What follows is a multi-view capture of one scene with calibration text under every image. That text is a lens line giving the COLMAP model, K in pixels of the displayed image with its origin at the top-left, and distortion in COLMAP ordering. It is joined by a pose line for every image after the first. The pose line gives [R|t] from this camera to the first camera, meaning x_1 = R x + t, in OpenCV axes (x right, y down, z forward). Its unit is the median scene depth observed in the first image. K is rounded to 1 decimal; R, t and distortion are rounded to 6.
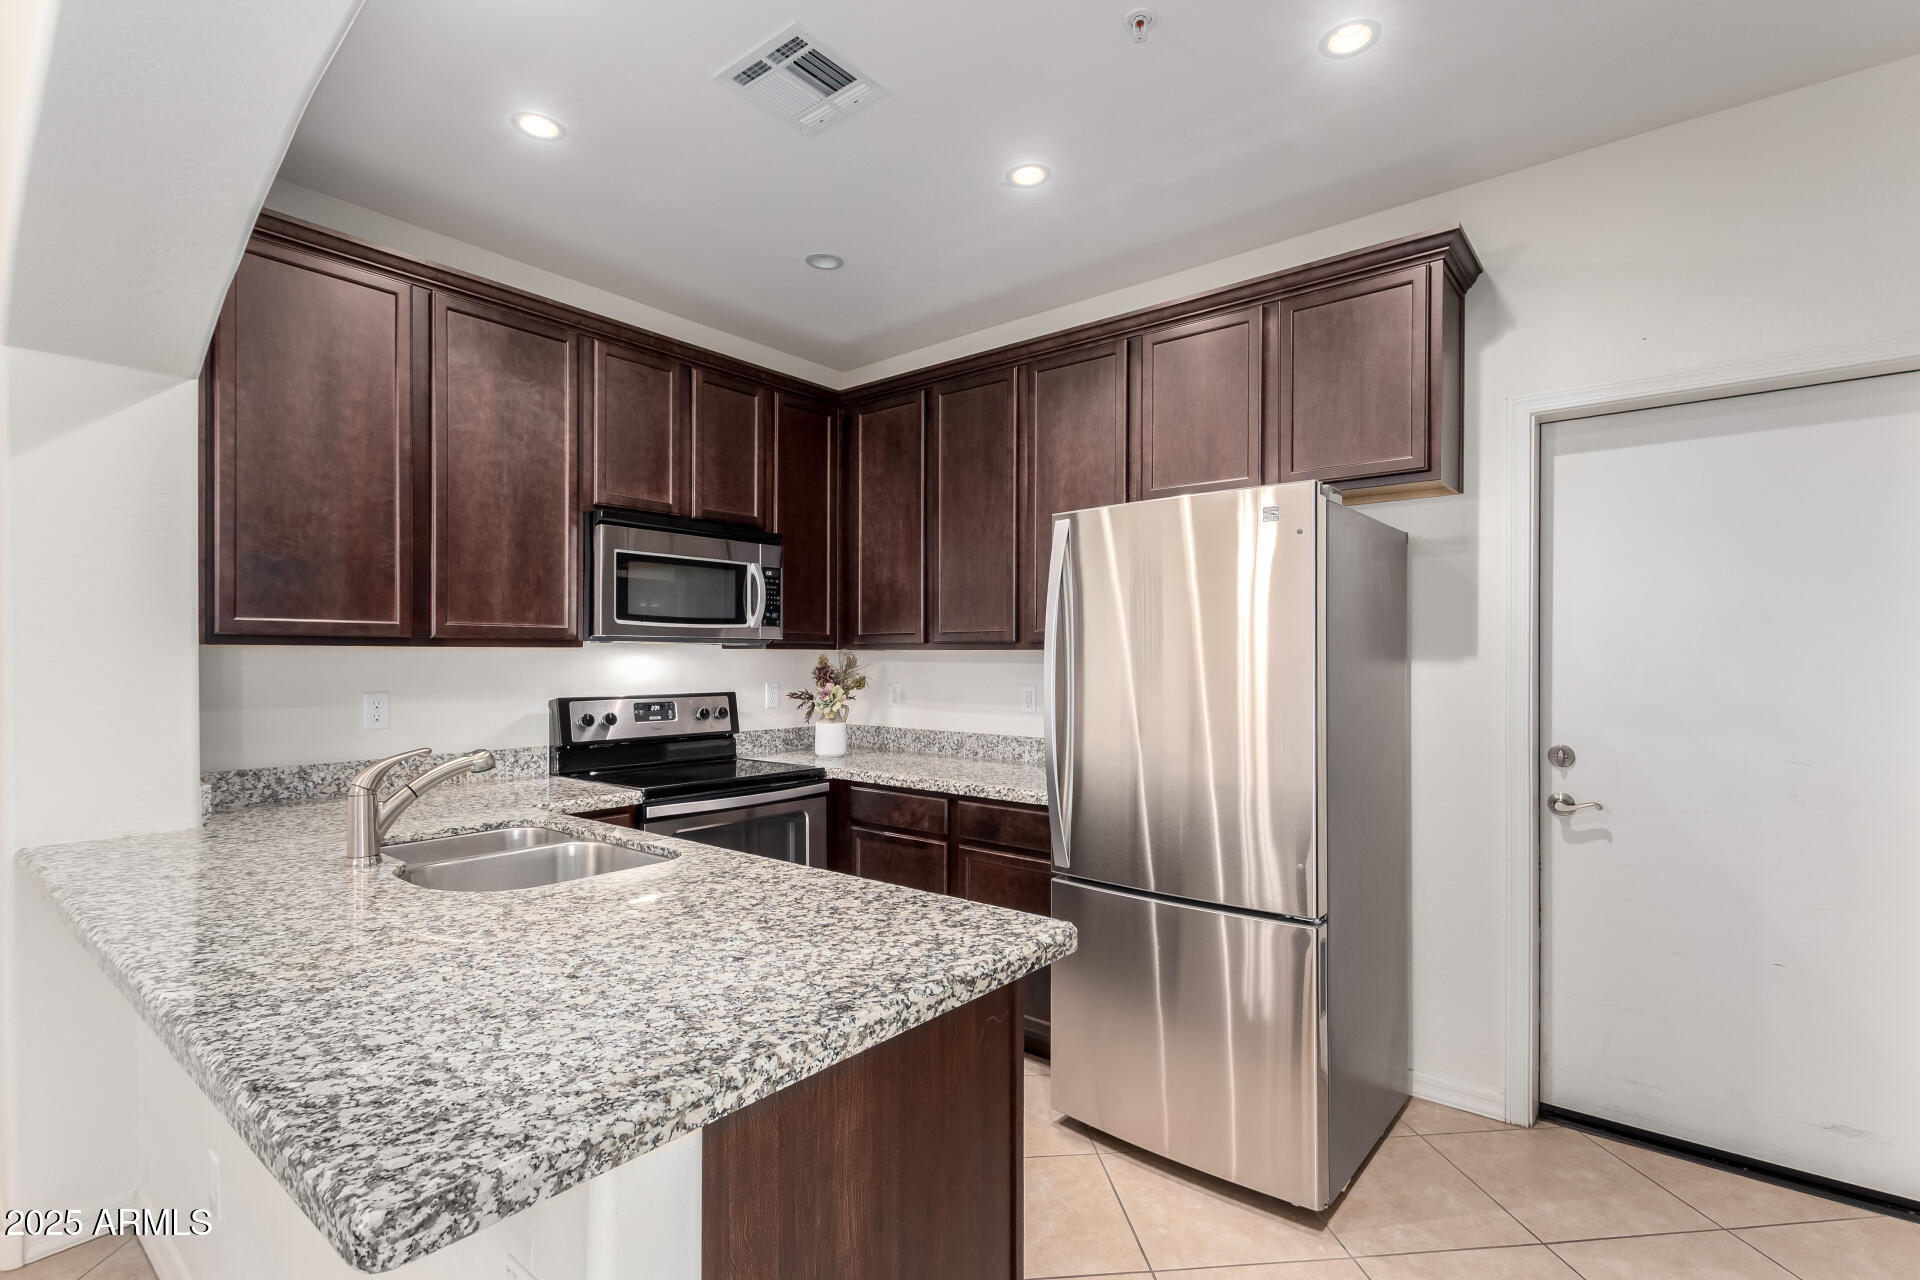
lens RADIAL K [[894.6, 0, 963.3], [0, 894.6, 658.2], [0, 0, 1]] dist [0.010565, -0.004648]
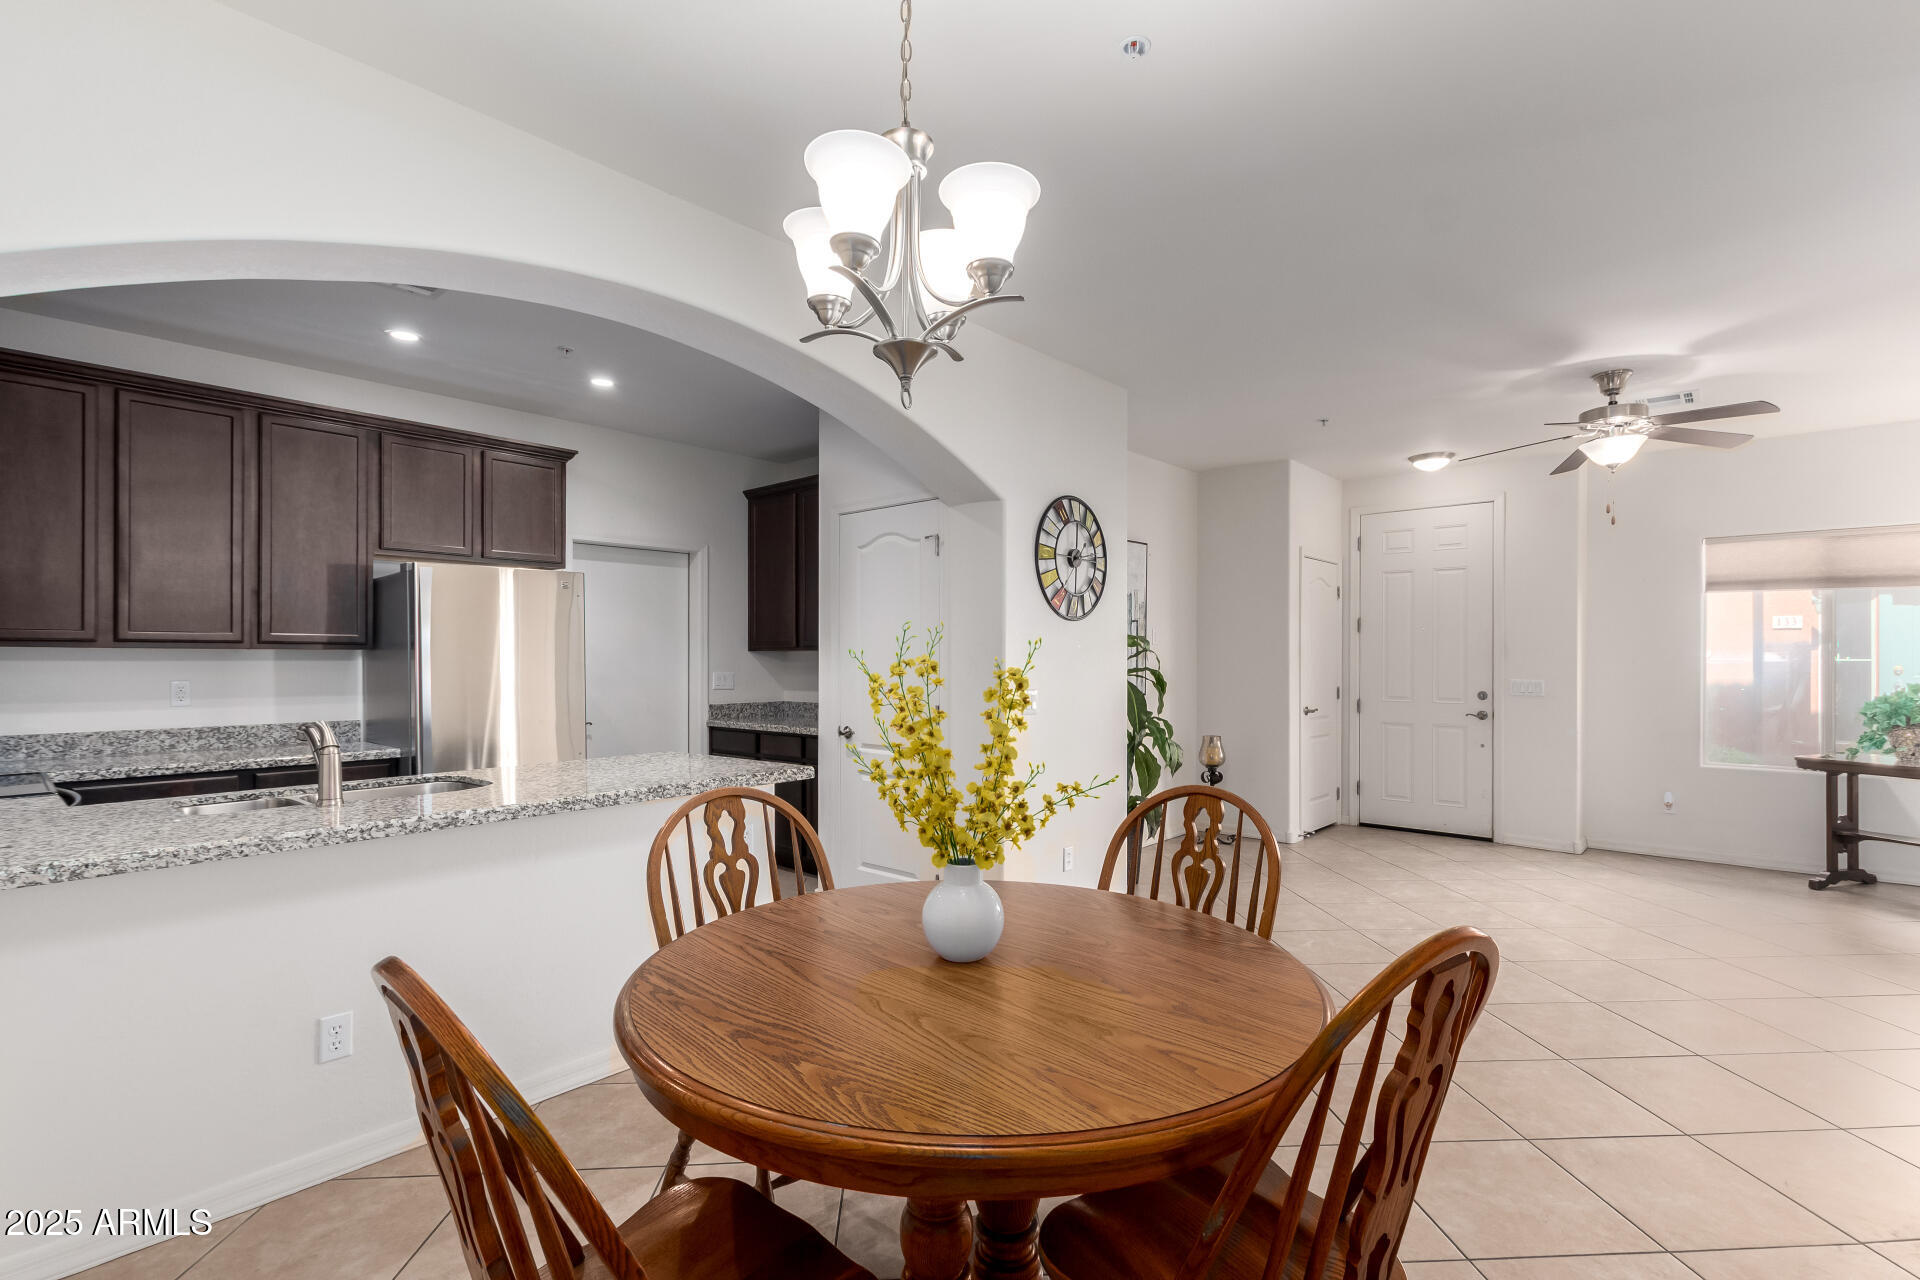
lens RADIAL K [[894.6, 0, 964.1], [0, 894.6, 656.4], [0, 0, 1]] dist [0.010565, -0.004648]
pose [[0.035659, 0.001267, 0.999363, -1.456331], [0.003324, 0.999994, -0.001387, 0.007383], [-0.999358, 0.003372, 0.035655, 0.000402]]
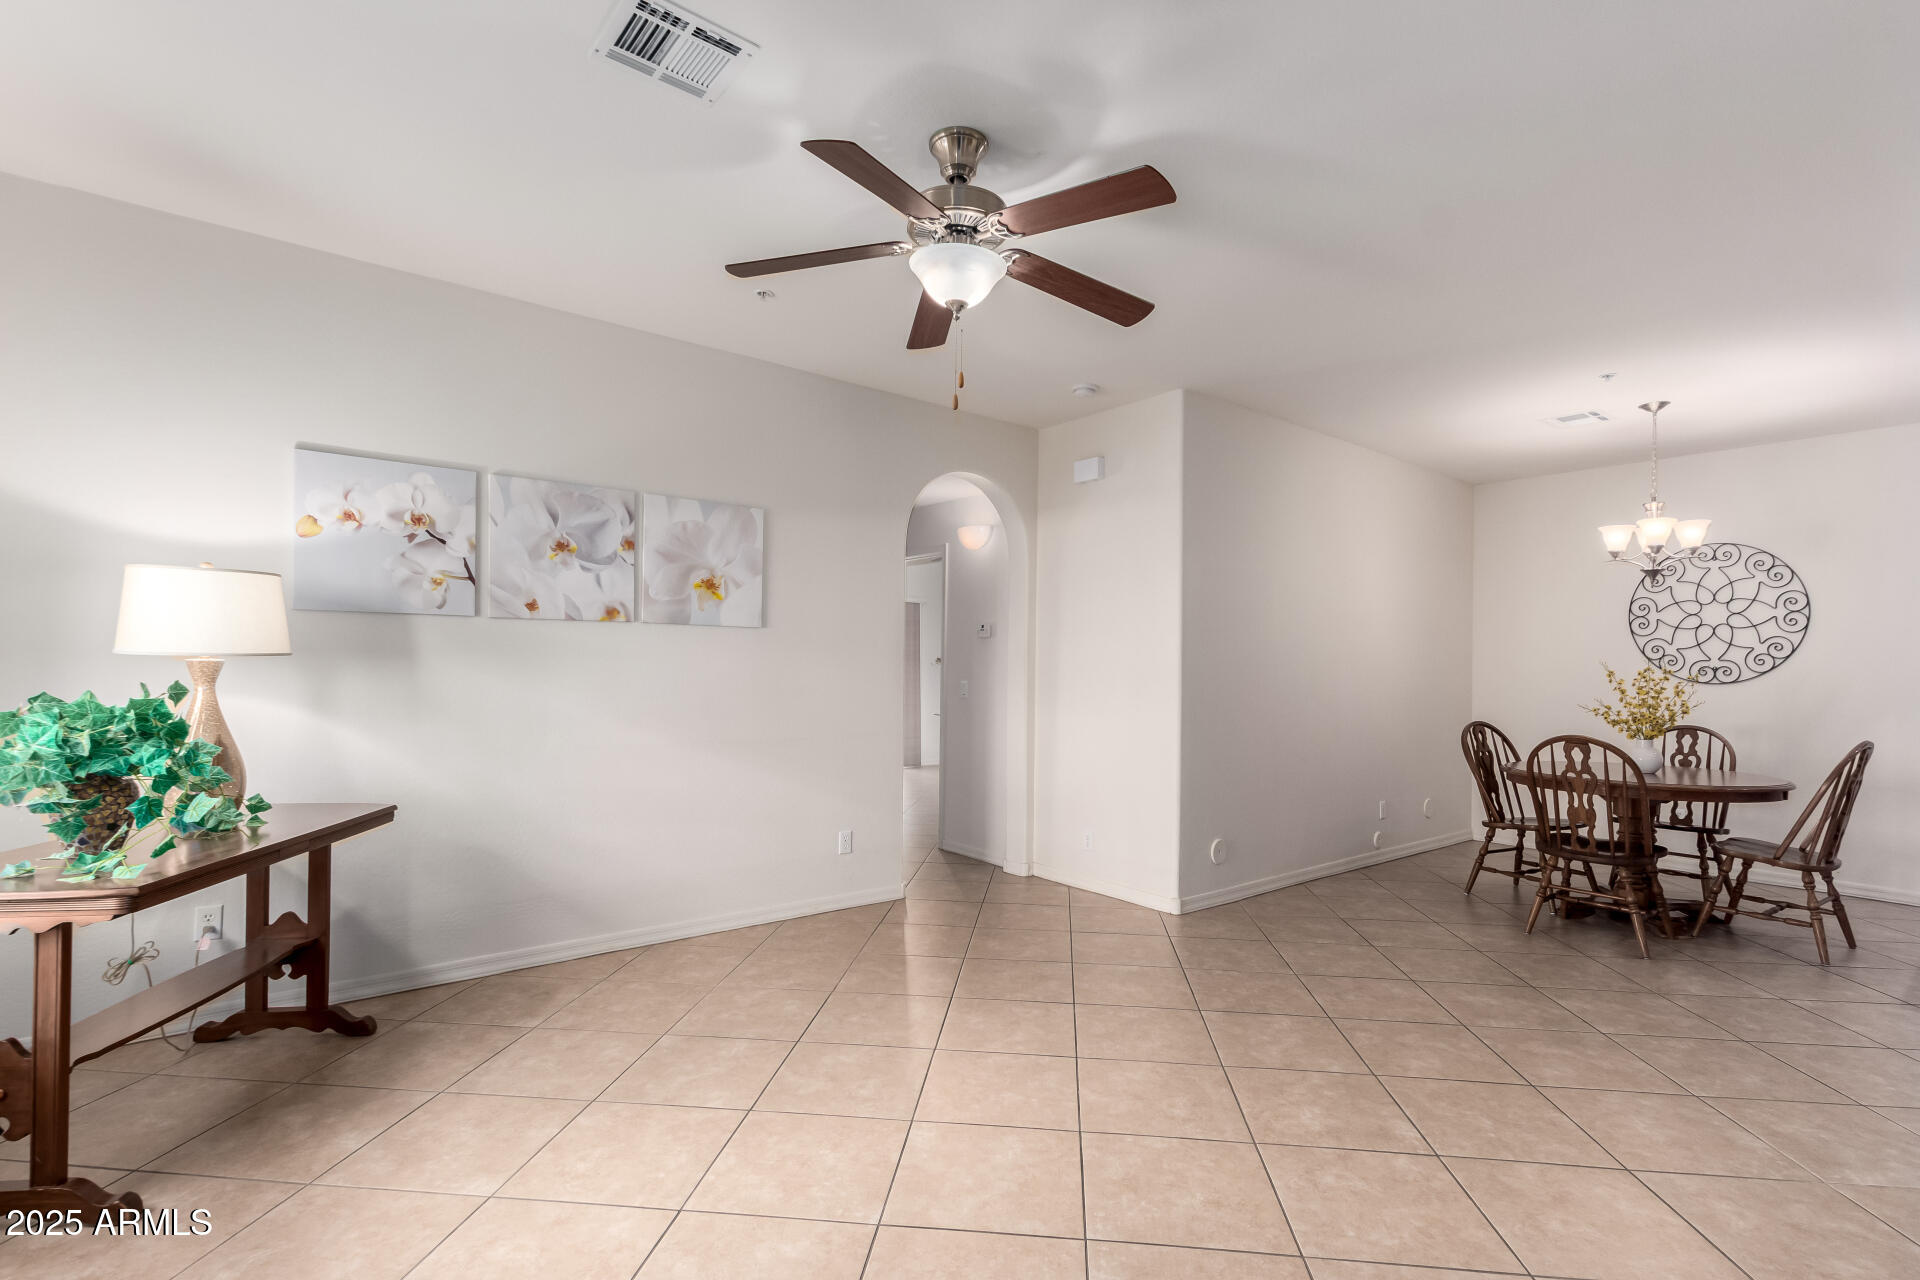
lens RADIAL K [[894.6, 0, 964.9], [0, 894.6, 655.0], [0, 0, 1]] dist [0.010565, -0.004648]
pose [[-0.199230, -0.016654, -0.979811, 1.352150], [-0.020244, 0.999712, -0.012876, 0.036767], [0.979744, 0.017270, -0.199510, -1.006423]]
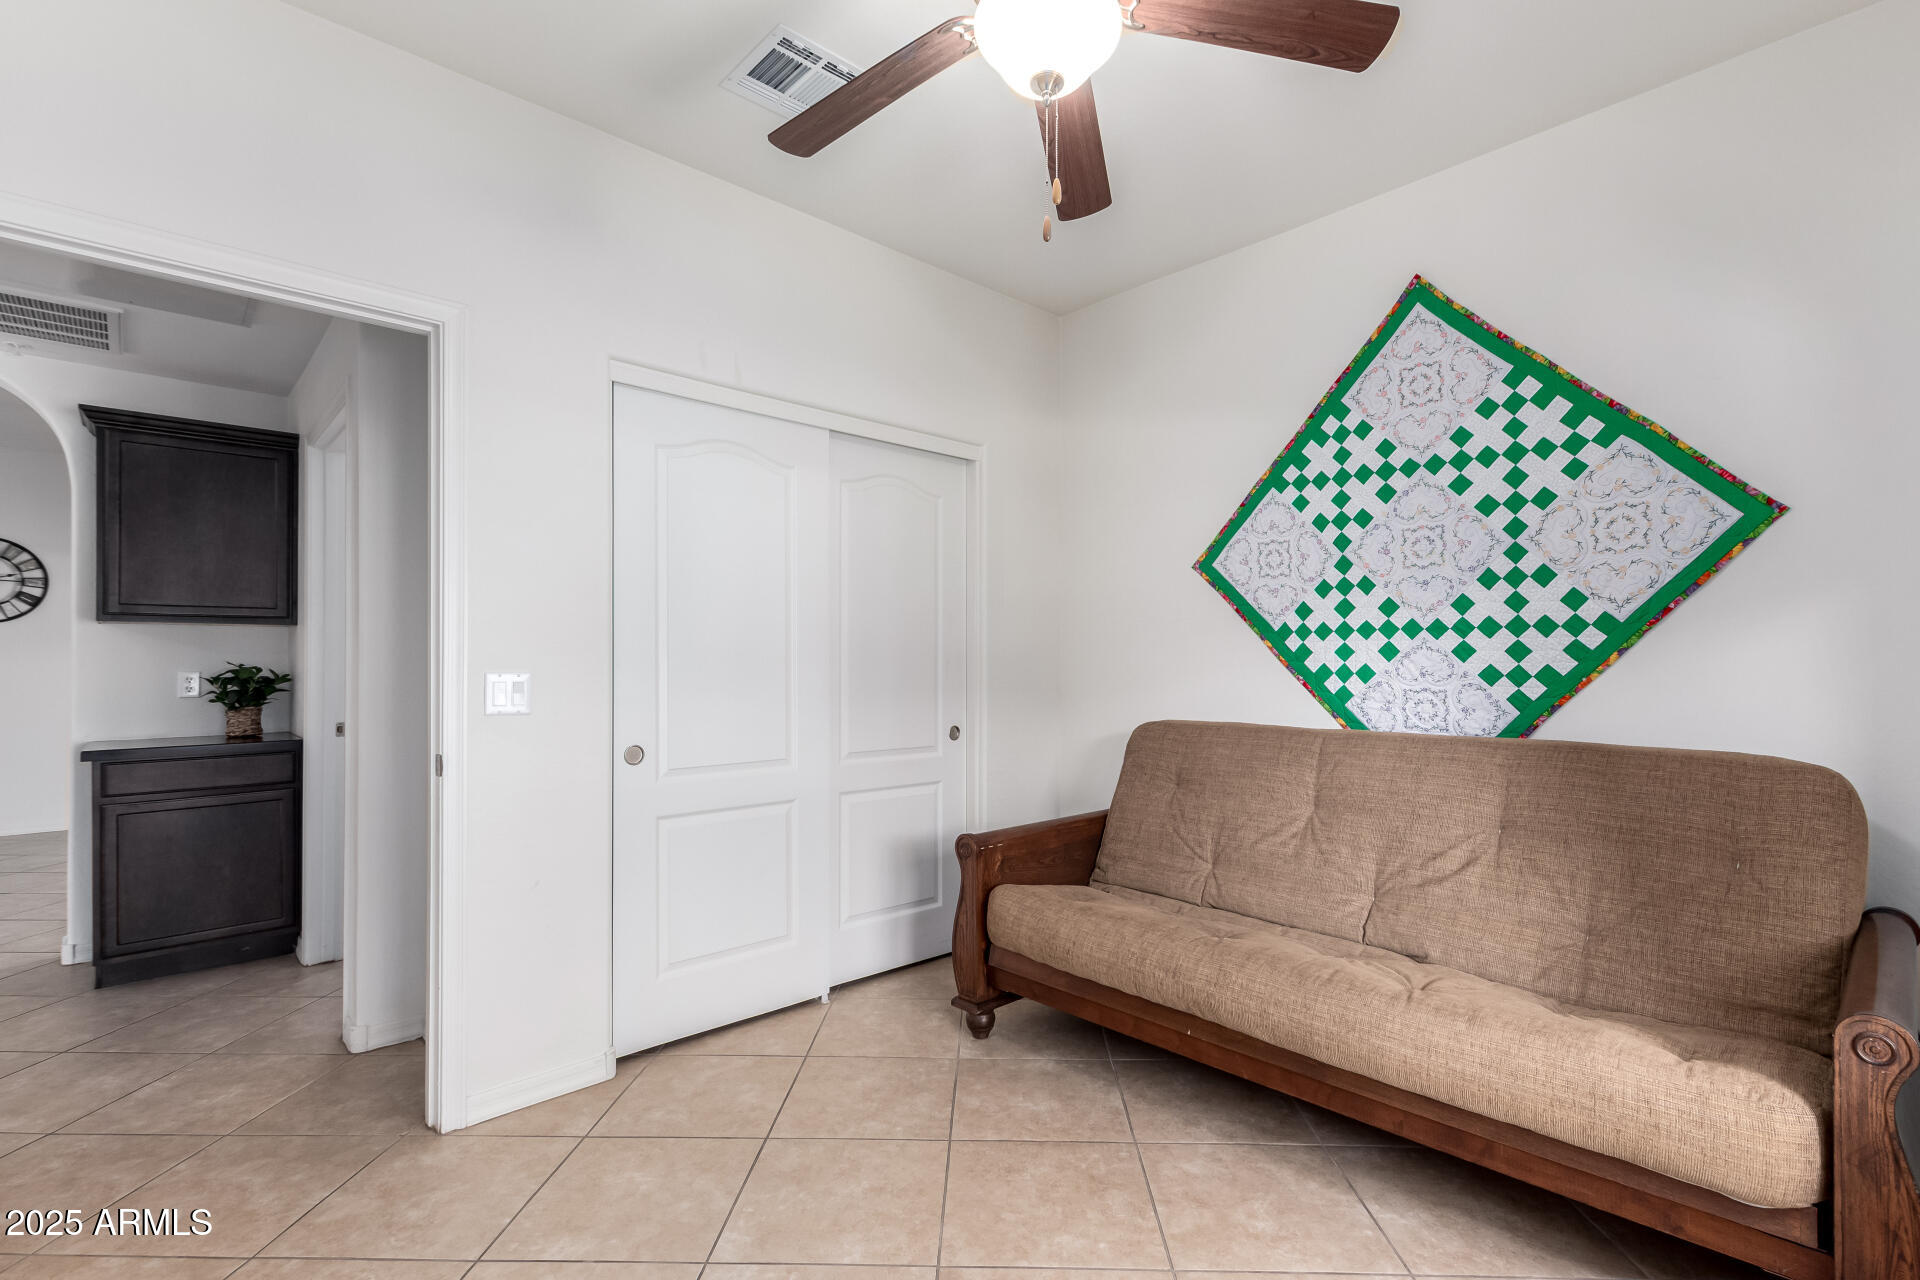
lens RADIAL K [[894.6, 0, 974.0], [0, 894.6, 658.1], [0, 0, 1]] dist [0.010565, -0.004648]
pose [[0.132550, 0.003932, 0.991169, -1.840940], [0.007424, 0.999960, -0.004959, 0.068313], [-0.991149, 0.008015, 0.132516, -3.230038]]
